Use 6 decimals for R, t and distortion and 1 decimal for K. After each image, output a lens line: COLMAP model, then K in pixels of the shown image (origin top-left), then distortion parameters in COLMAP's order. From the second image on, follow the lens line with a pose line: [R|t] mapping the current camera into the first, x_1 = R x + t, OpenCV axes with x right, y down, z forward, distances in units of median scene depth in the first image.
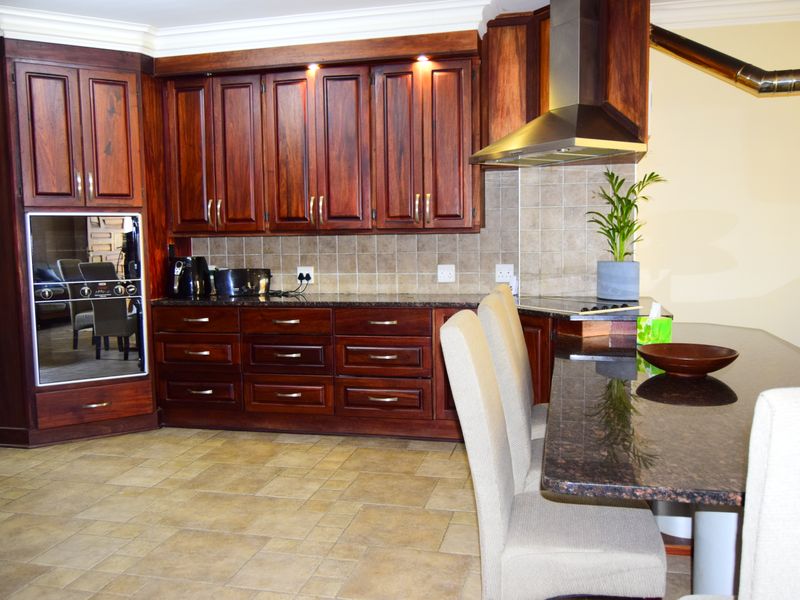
lens RADIAL K [[697.4, 0, 401.0], [0, 697.4, 301.2], [0, 0, 1]] dist [-0.019705, 0.009135]
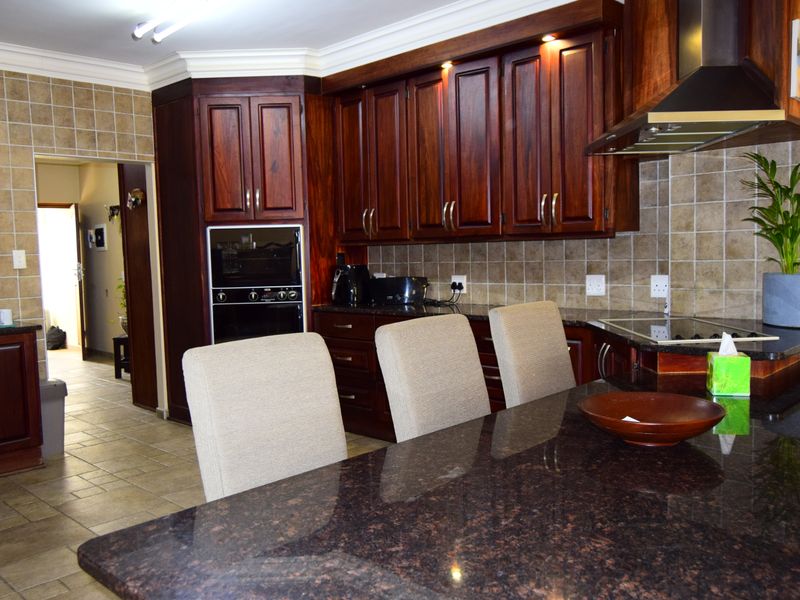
lens RADIAL K [[697.4, 0, 399.9], [0, 697.4, 301.0], [0, 0, 1]] dist [-0.019705, 0.009135]
pose [[0.860095, 0.028819, -0.509319, 0.311008], [-0.032019, 0.999484, 0.002484, -0.016083], [0.509128, 0.014172, 0.860574, 0.156157]]
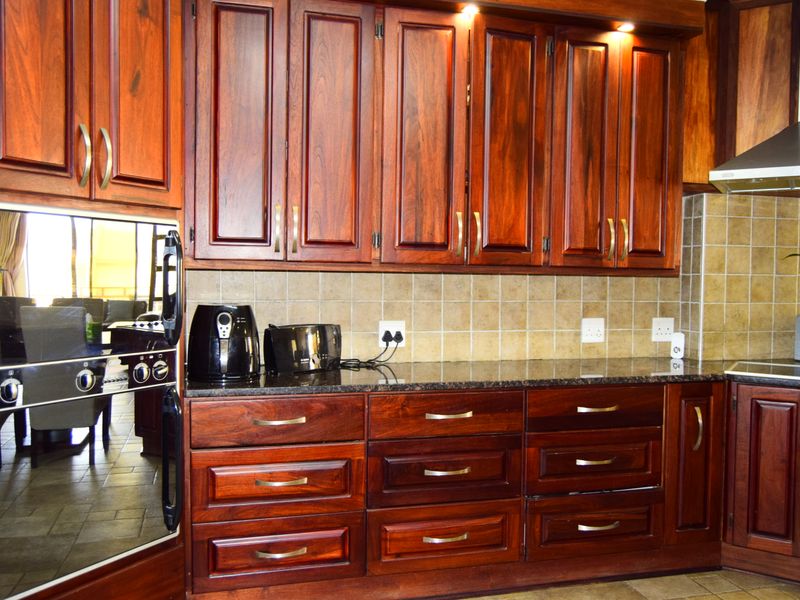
lens RADIAL K [[697.4, 0, 401.1], [0, 697.4, 303.3], [0, 0, 1]] dist [-0.019705, 0.009135]
pose [[0.884568, 0.007882, 0.466345, -0.476404], [0.015816, 0.998775, -0.046881, -0.039283], [-0.466143, 0.048845, 0.883360, 0.480169]]
